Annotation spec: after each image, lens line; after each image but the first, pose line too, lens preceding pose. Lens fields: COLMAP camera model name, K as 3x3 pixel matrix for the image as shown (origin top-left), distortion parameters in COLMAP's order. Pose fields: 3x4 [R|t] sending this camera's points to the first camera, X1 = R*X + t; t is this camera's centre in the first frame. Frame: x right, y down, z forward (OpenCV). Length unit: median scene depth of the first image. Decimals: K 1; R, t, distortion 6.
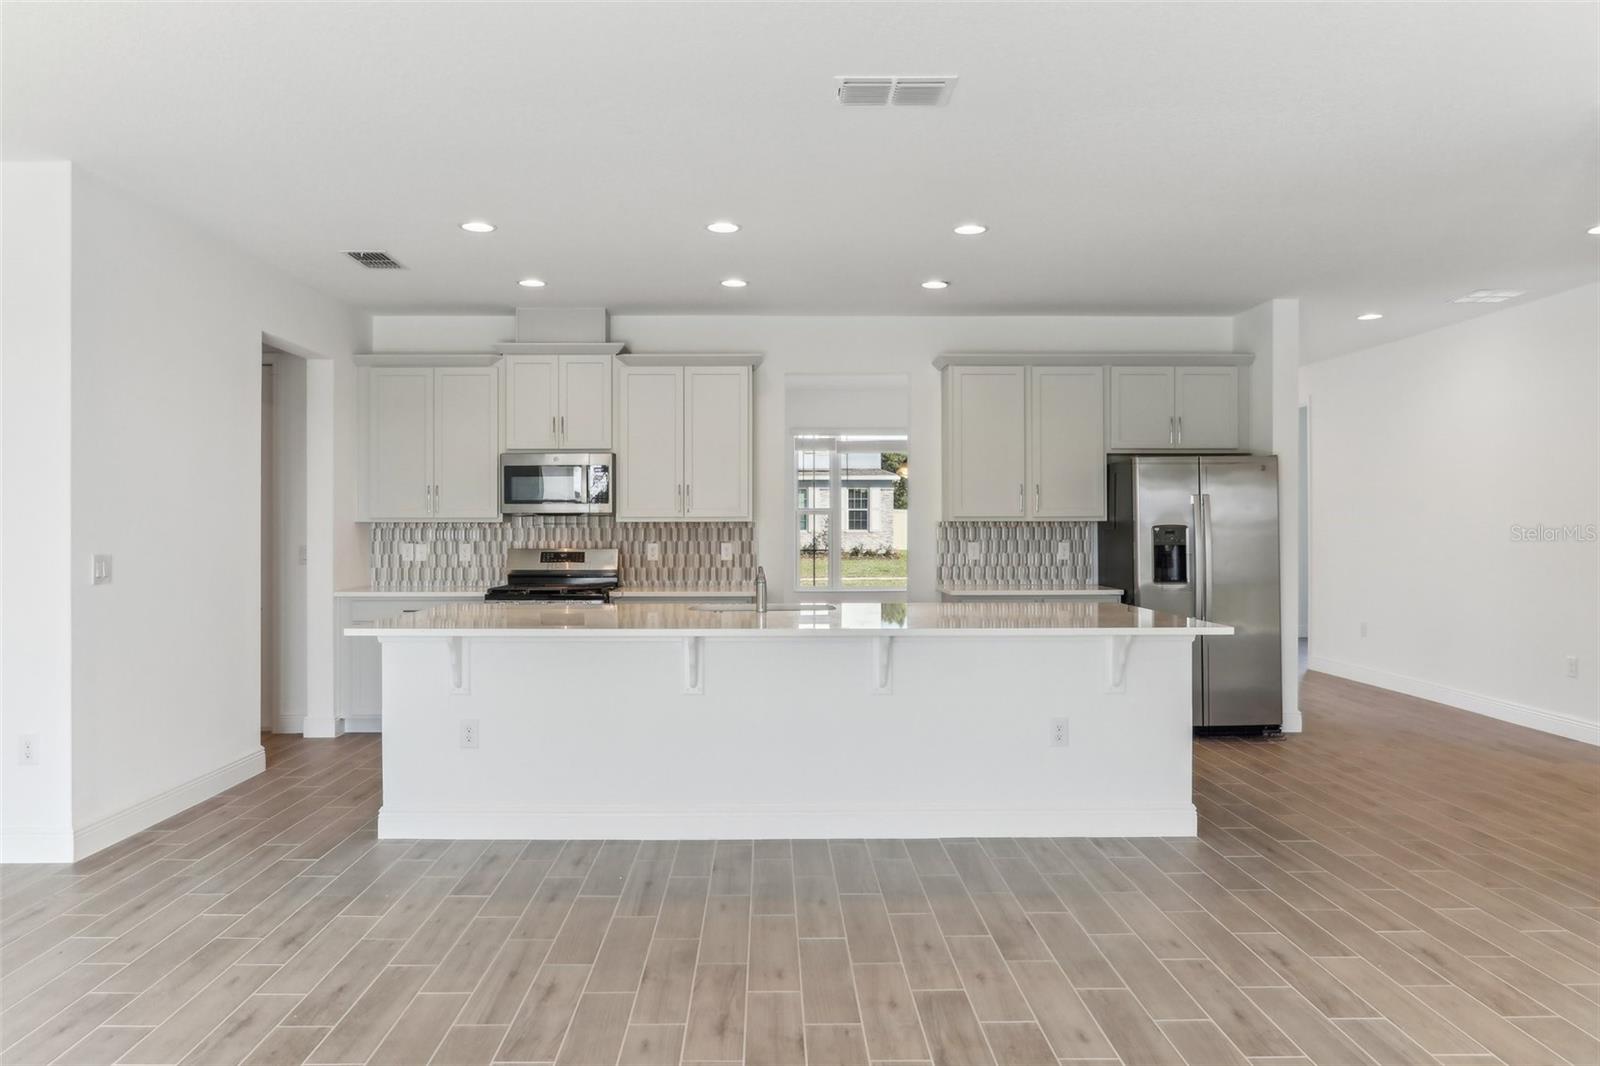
lens RADIAL K [[1085.8, 0, 771.9], [0, 1085.8, 513.1], [0, 0, 1]] dist [-0.001317, -0.000554]
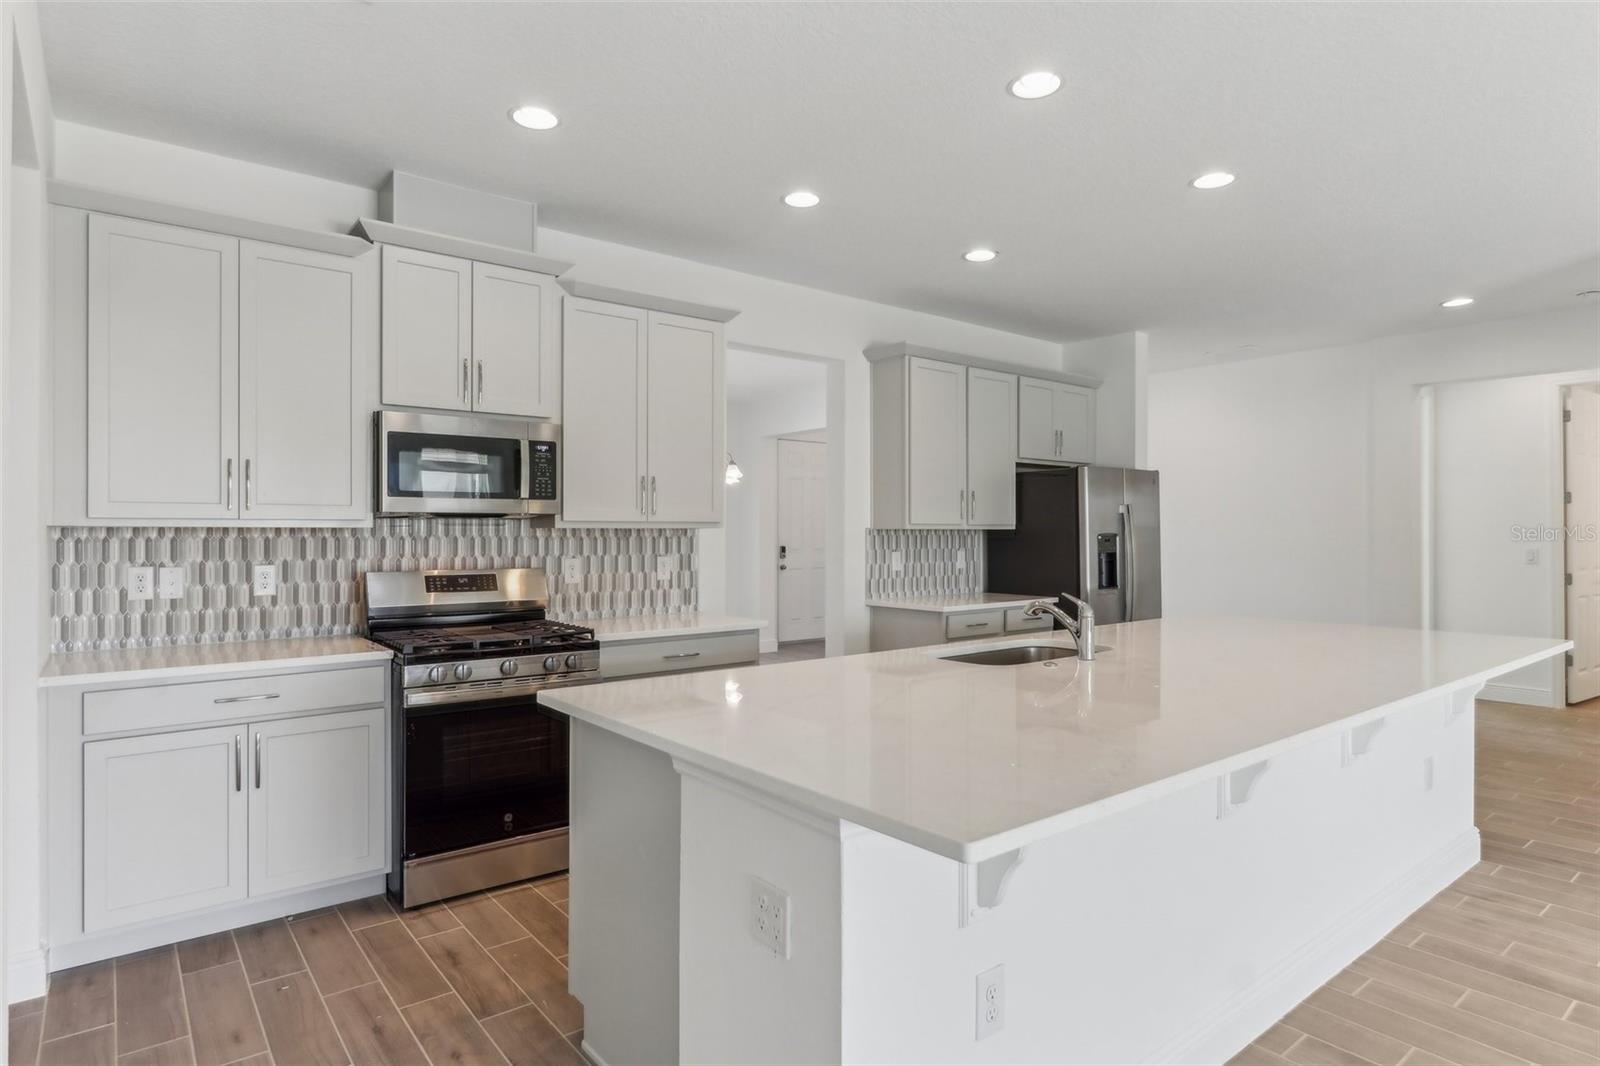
lens RADIAL K [[874.0, 0, 771.2], [0, 874.0, 535.4], [0, 0, 1]] dist [-0.001453, 0.000918]
pose [[0.794924, -0.000786, 0.606708, -0.350014], [-0.008242, 0.999893, 0.012095, 0.004810], [-0.606653, -0.014615, 0.794833, 0.474117]]
